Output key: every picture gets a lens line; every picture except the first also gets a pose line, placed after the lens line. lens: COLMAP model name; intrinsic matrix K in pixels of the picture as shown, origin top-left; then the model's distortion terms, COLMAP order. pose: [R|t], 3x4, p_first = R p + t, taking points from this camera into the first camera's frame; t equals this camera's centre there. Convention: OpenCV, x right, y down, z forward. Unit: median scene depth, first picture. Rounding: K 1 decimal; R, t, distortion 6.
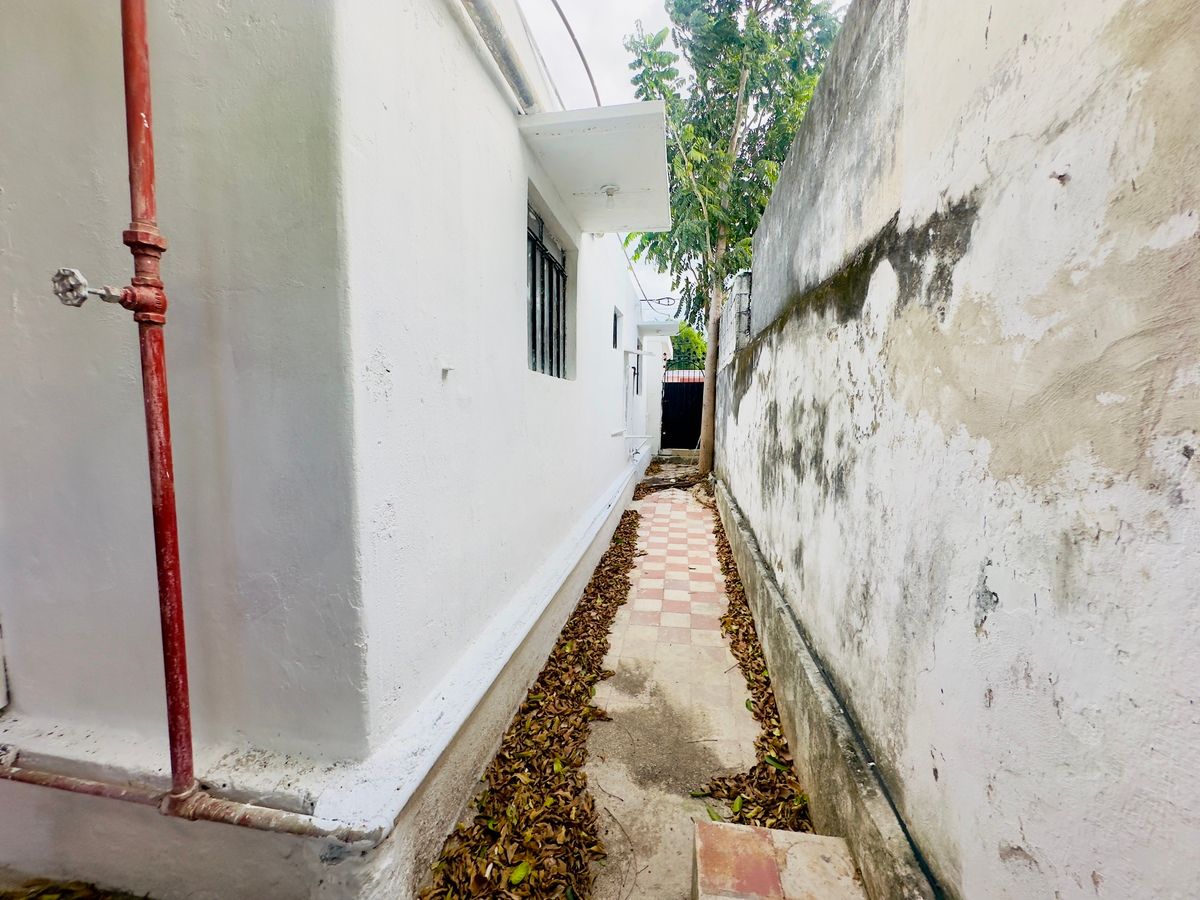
lens RADIAL K [[483.8, 0, 600.0], [0, 483.8, 450.0], [0, 0, 1]] dist [-0.002529, -0.000222]
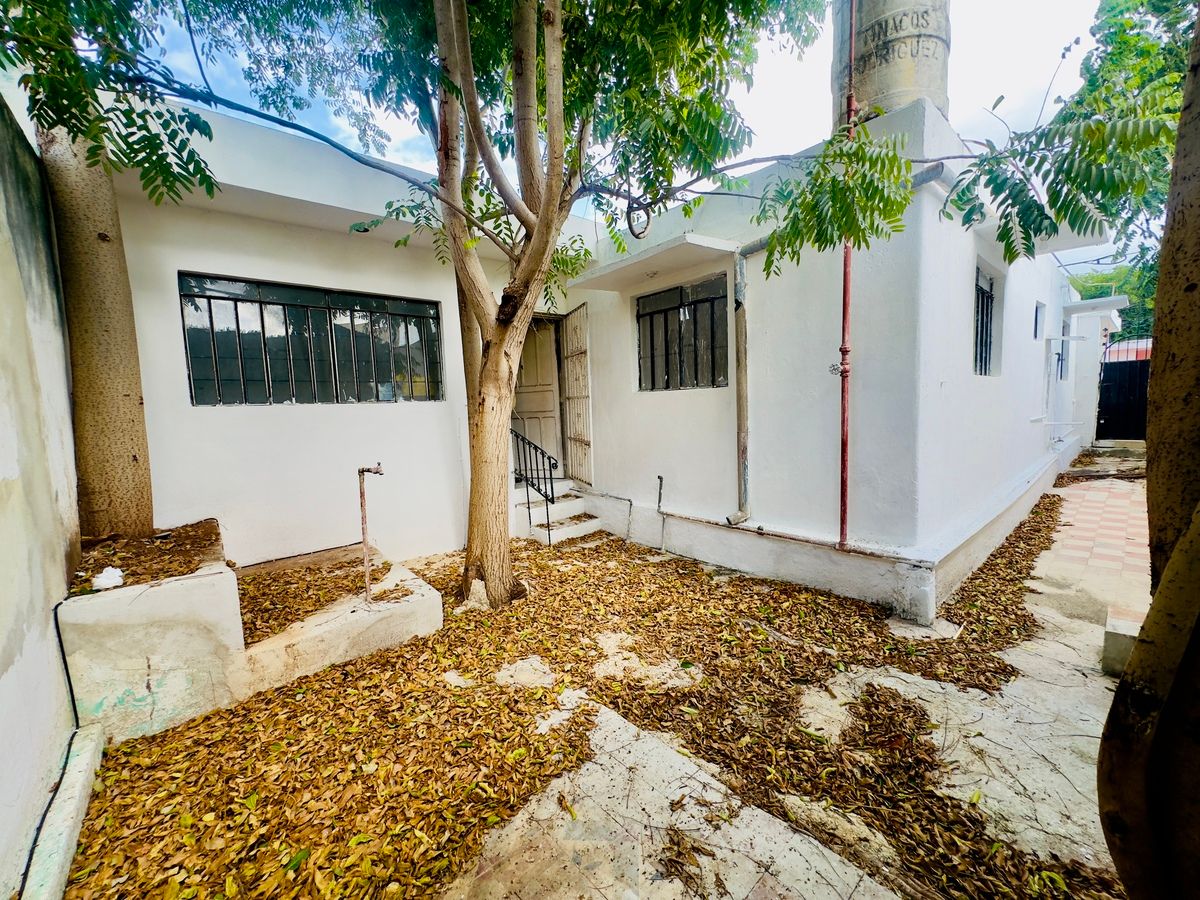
lens RADIAL K [[483.8, 0, 600.0], [0, 483.8, 450.0], [0, 0, 1]] dist [-0.002529, -0.000222]
pose [[0.779107, 0.015547, -0.626698, -0.068264], [-0.011633, 0.999879, 0.010342, 0.049954], [0.626783, -0.000767, 0.779193, -0.643822]]
